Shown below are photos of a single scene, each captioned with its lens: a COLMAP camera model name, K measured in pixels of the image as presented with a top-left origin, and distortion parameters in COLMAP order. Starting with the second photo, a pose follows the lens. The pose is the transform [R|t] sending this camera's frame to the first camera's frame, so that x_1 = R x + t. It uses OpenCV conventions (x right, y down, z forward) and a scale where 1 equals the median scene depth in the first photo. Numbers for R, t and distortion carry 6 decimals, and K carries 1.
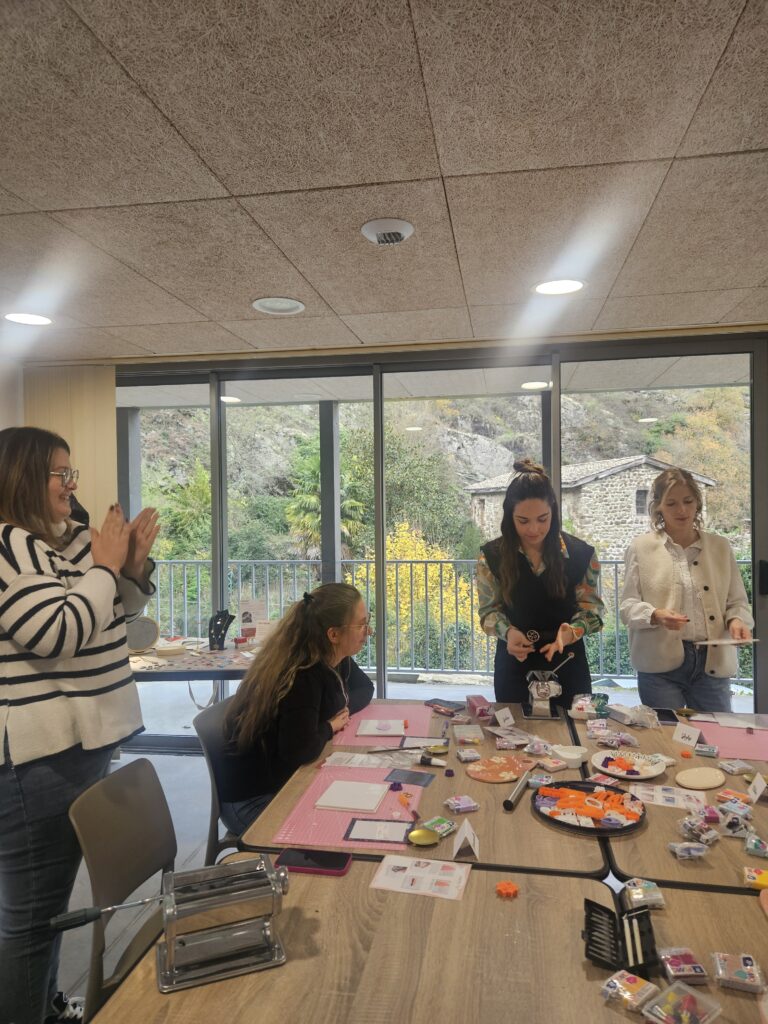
lens RADIAL K [[686.6, 0, 392.4], [0, 686.6, 508.8], [0, 0, 1]] dist [0.004265, -0.018237]
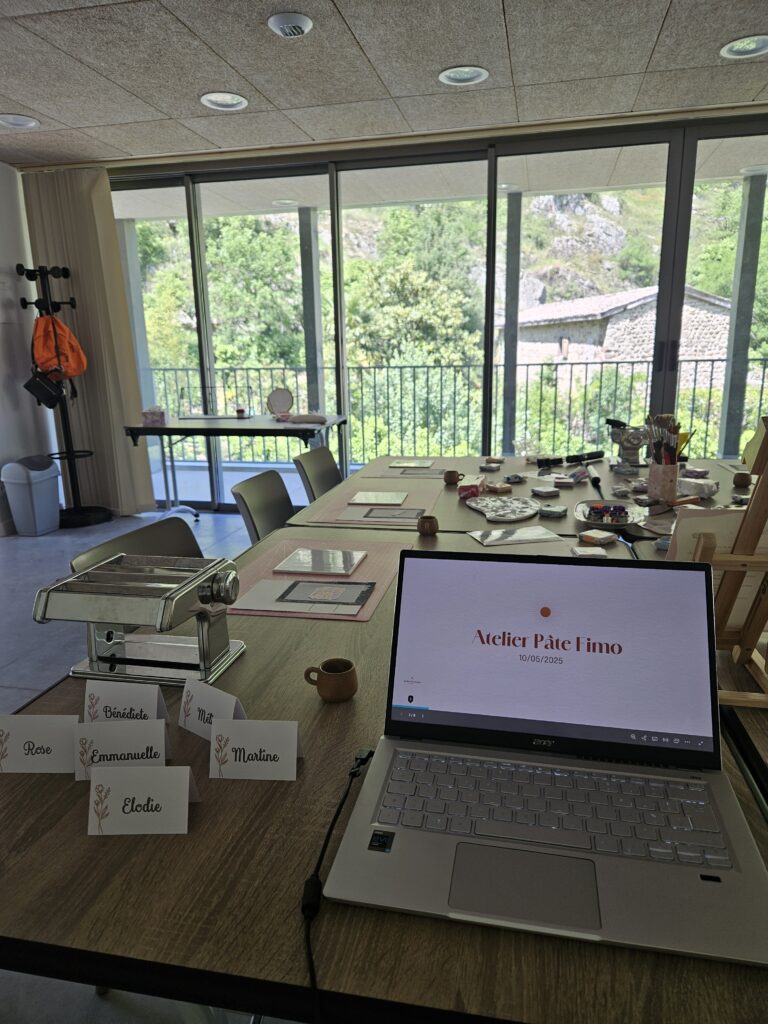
lens RADIAL K [[686.6, 0, 380.0], [0, 686.6, 520.5], [0, 0, 1]] dist [0.004265, -0.018237]
pose [[0.998385, 0.010937, -0.055749, 0.157969], [0.002976, 0.969879, 0.243568, 0.099364], [0.056734, -0.243341, 0.968280, -0.247204]]
